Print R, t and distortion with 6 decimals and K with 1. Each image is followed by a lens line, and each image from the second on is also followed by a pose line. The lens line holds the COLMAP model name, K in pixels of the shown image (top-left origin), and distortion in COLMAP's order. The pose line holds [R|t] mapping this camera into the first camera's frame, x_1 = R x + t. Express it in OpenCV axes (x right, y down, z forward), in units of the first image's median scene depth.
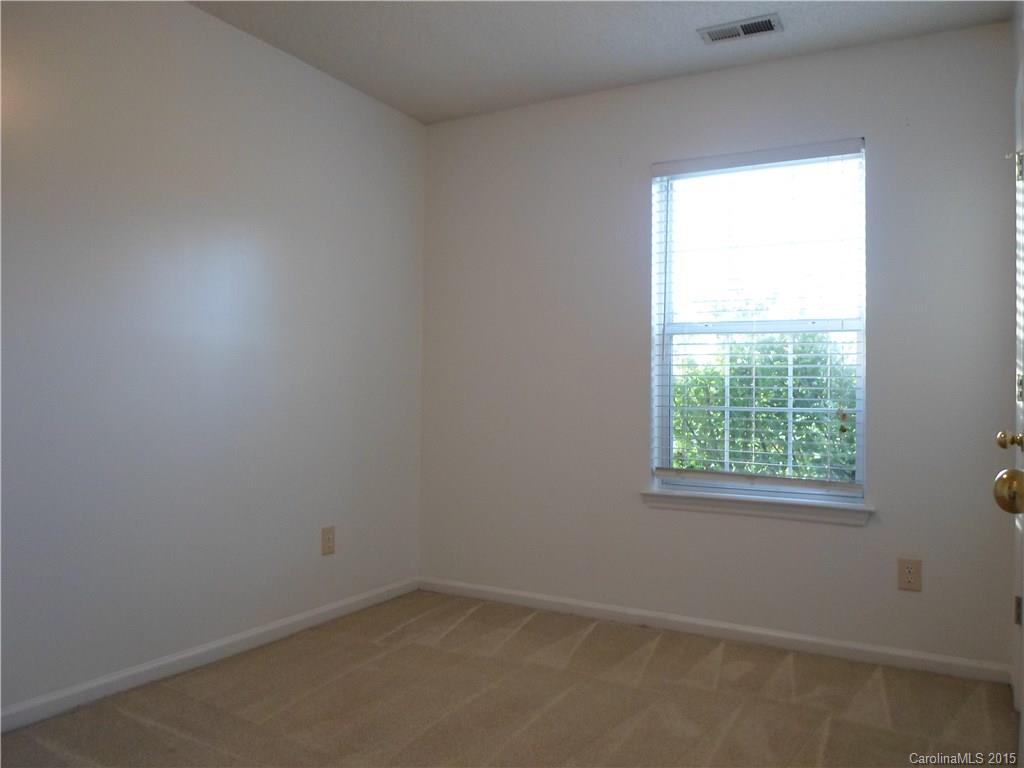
lens RADIAL K [[754.2, 0, 516.2], [0, 754.2, 380.0], [0, 0, 1]] dist [-0.048601, -0.002545]
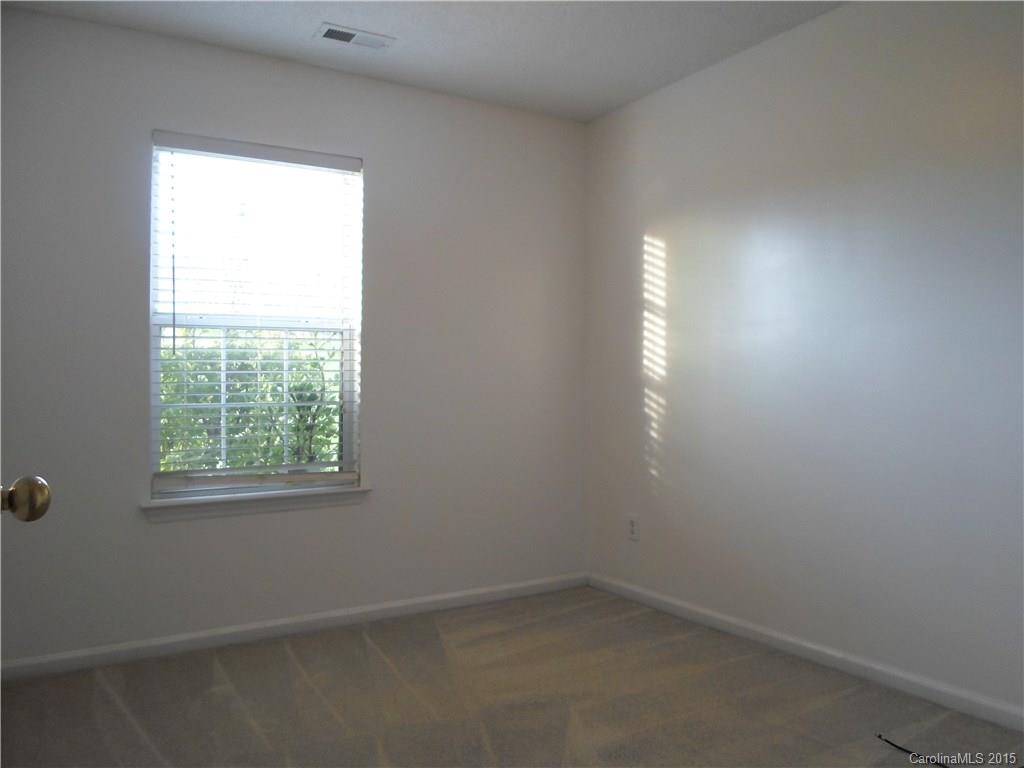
lens RADIAL K [[754.2, 0, 516.2], [0, 754.2, 380.0], [0, 0, 1]] dist [-0.048601, -0.002545]
pose [[0.498399, -0.015202, 0.866815, -0.358301], [0.009927, 0.999881, 0.011828, -0.002092], [-0.866891, 0.002709, 0.498490, 0.203442]]
